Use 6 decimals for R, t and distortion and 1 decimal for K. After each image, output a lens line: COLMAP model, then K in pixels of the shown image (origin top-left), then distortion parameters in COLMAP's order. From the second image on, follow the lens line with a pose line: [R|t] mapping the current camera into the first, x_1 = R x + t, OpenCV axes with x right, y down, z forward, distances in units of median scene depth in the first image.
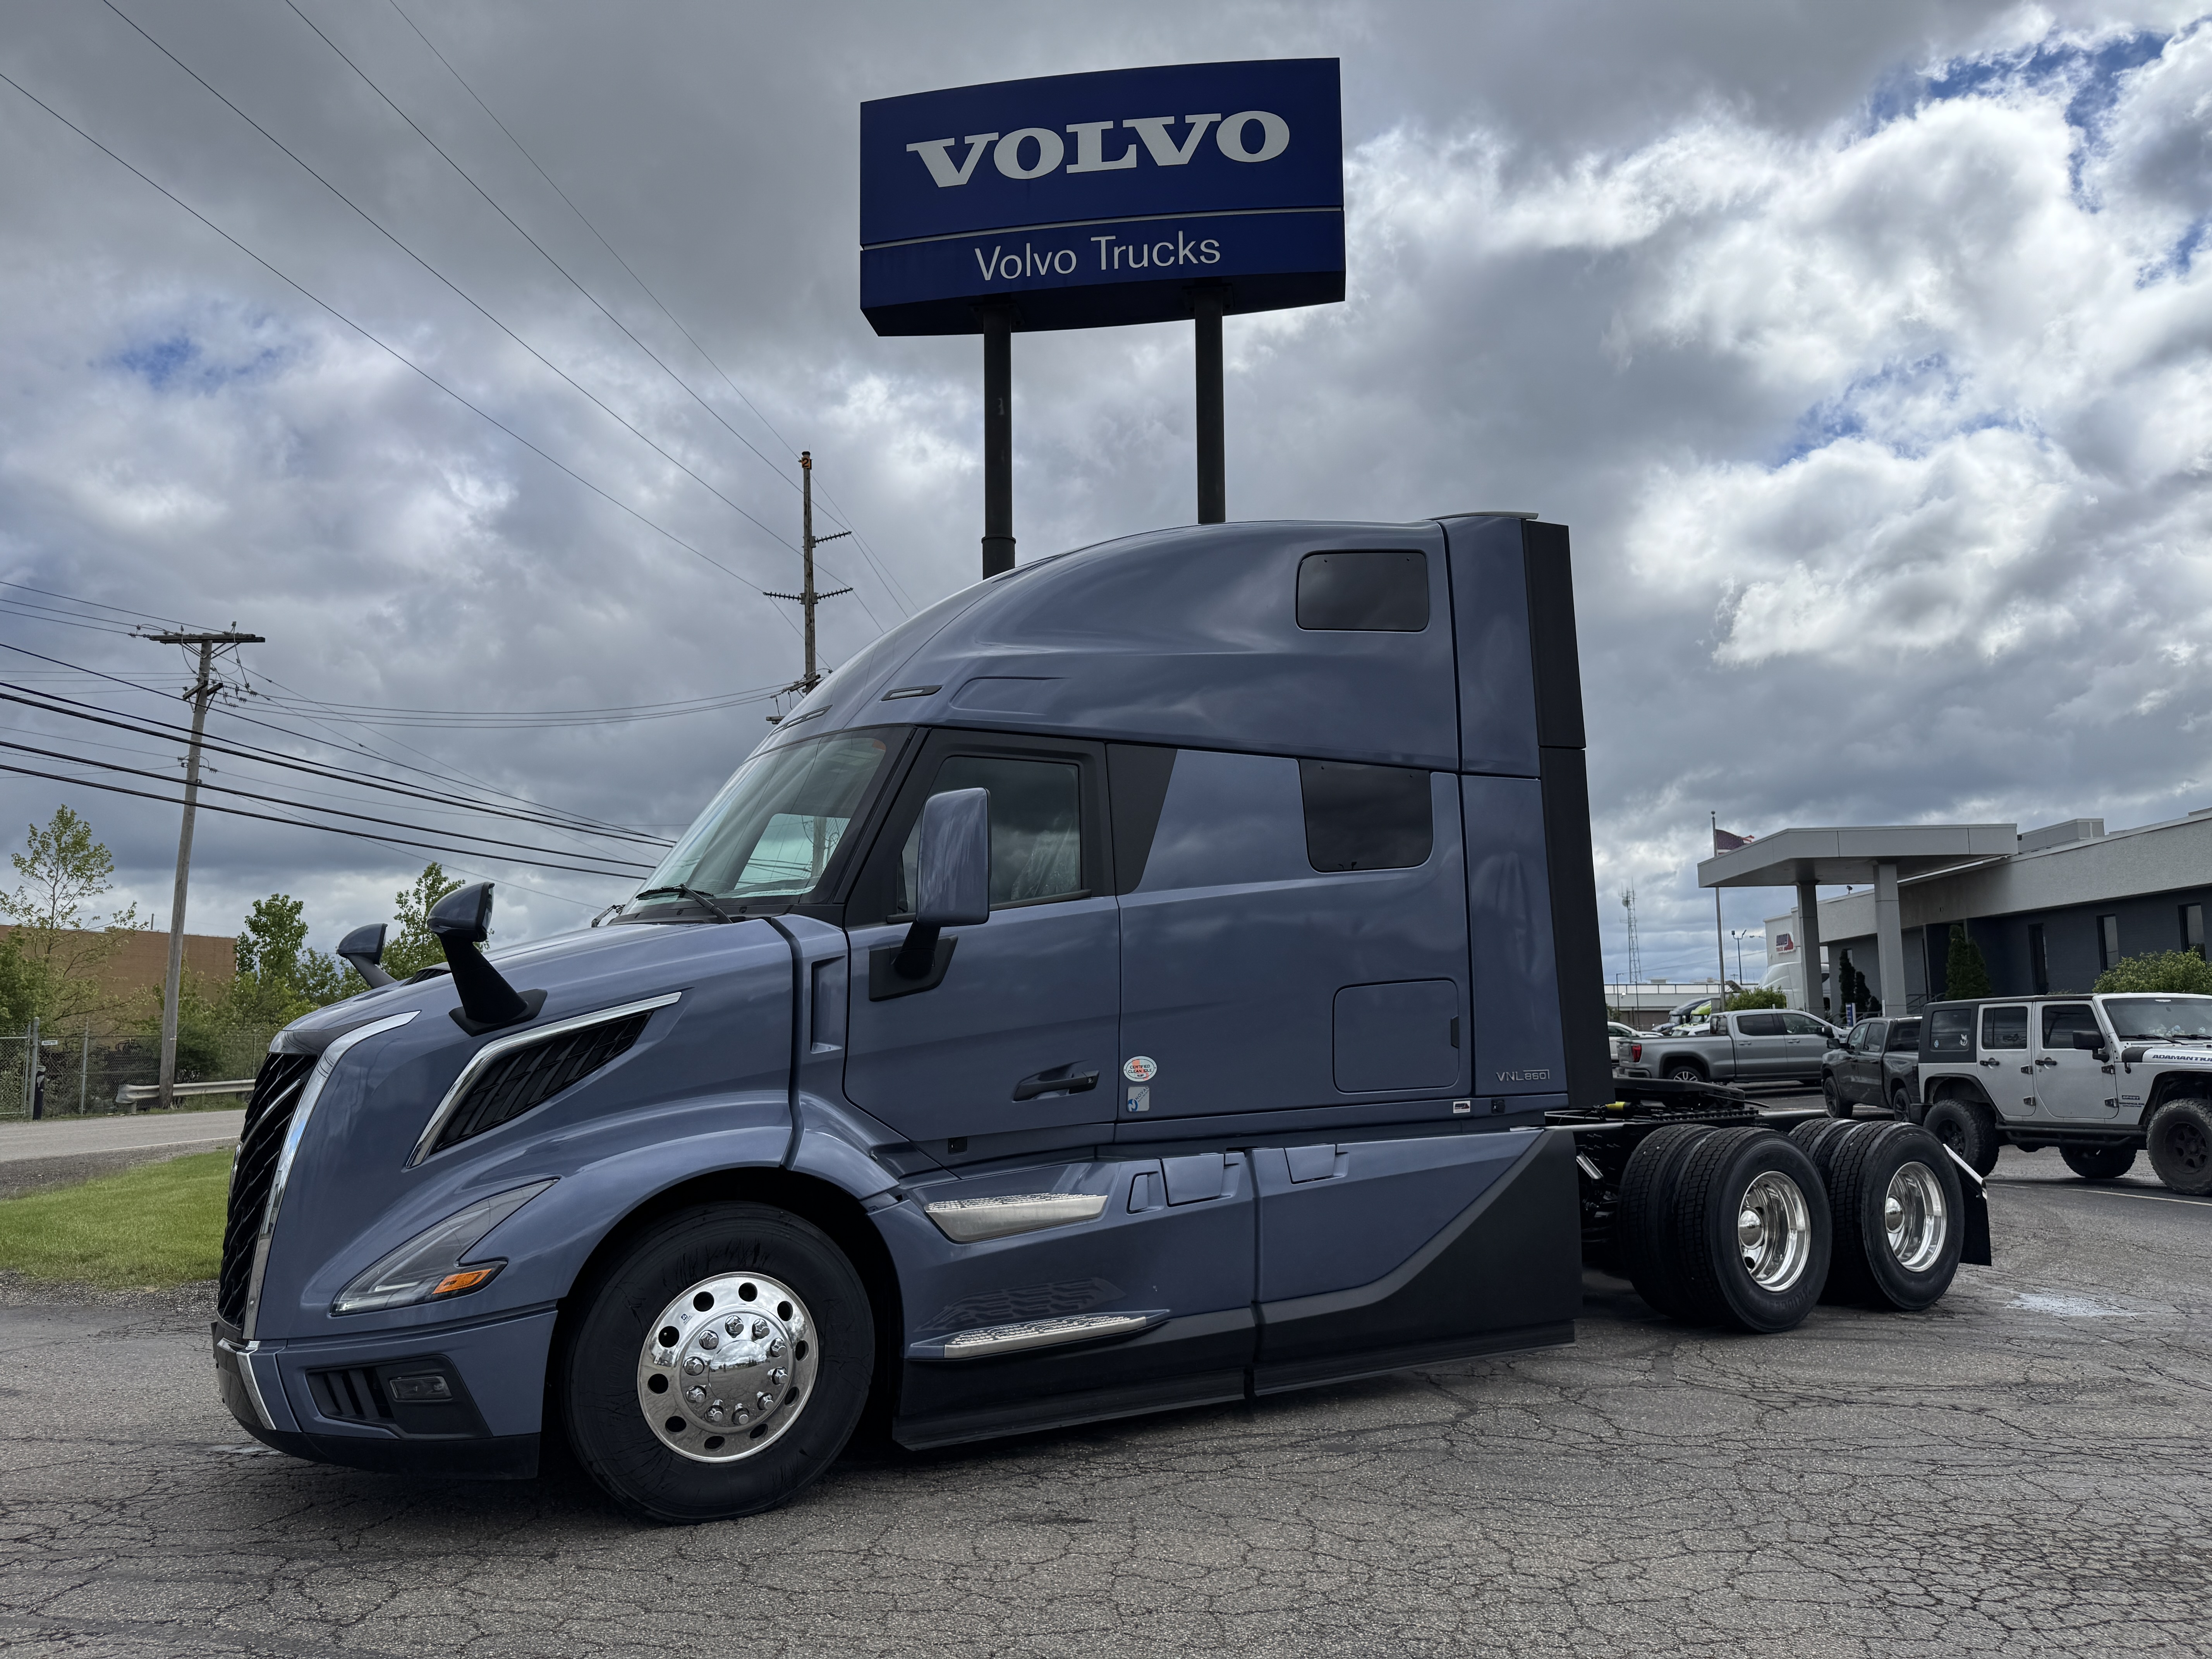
lens RADIAL K [[1552.1, 0, 1118.6], [0, 1552.1, 858.8], [0, 0, 1]] dist [0.049813, -0.082282]
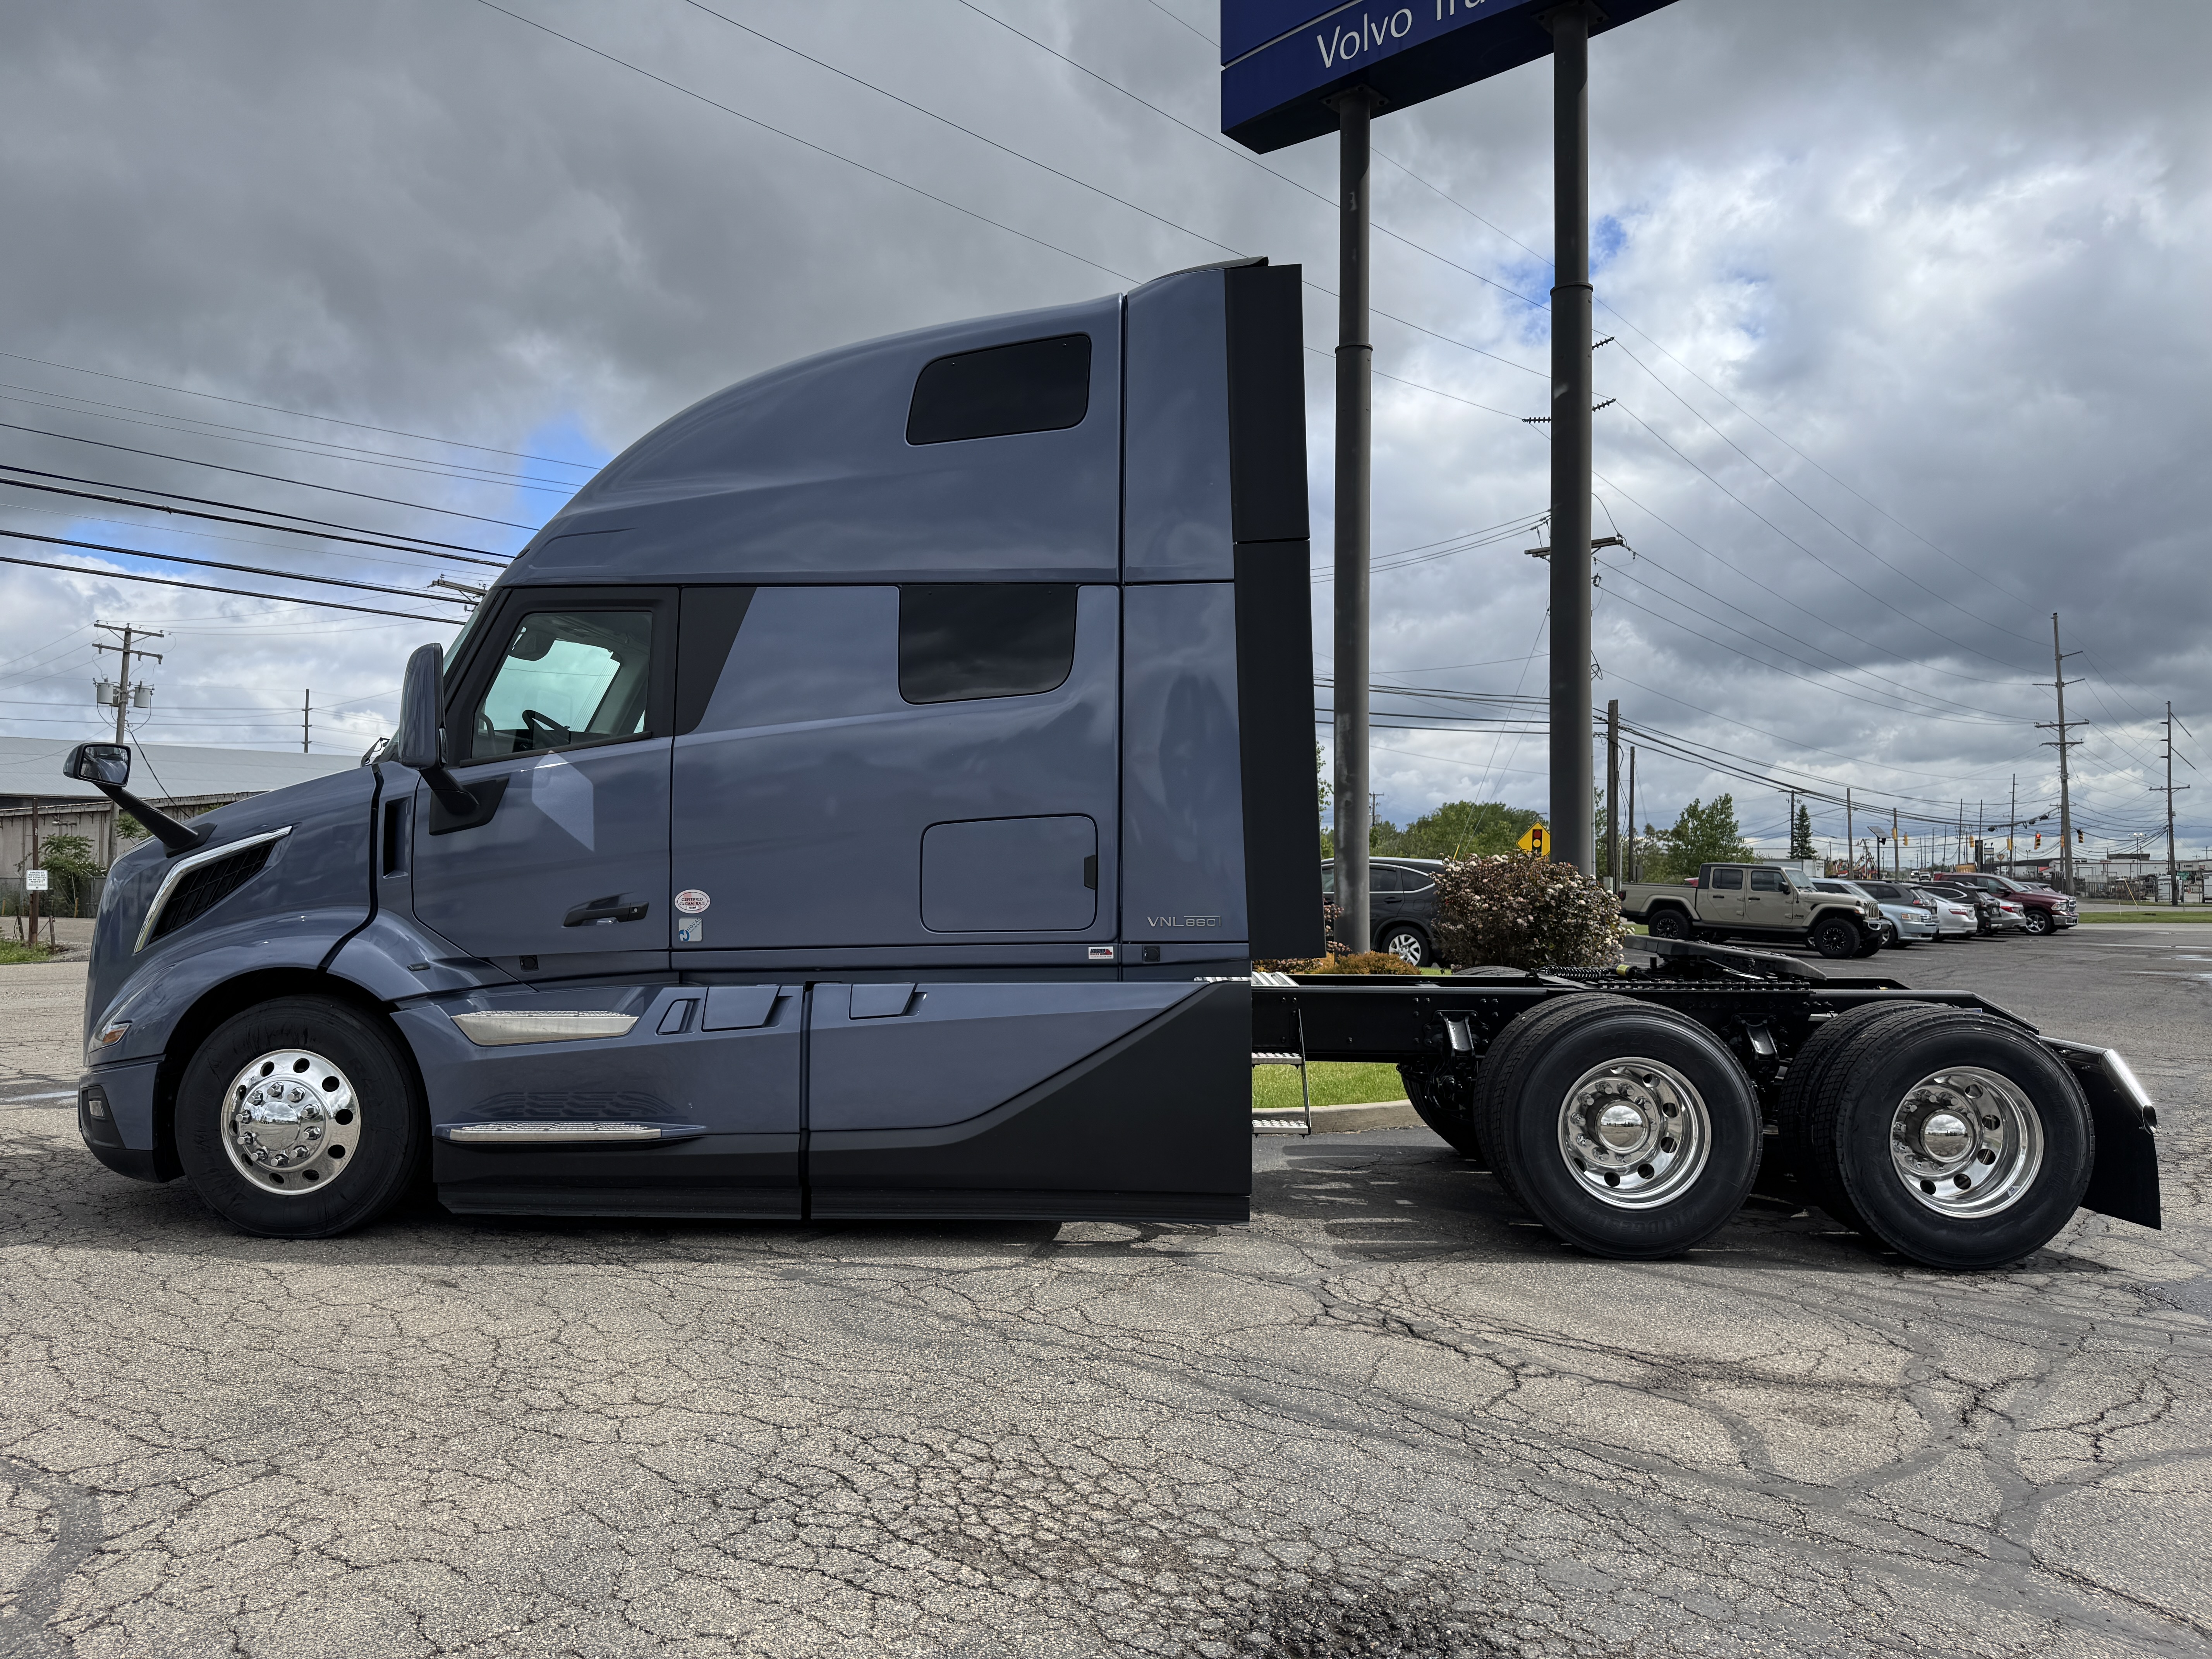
lens RADIAL K [[1552.1, 0, 1118.6], [0, 1552.1, 858.8], [0, 0, 1]] dist [0.049813, -0.082282]
pose [[0.836716, 0.014021, -0.547457, 0.860694], [0.041708, 0.995137, 0.089232, 0.025447], [0.546046, -0.097495, 0.832063, 0.293851]]
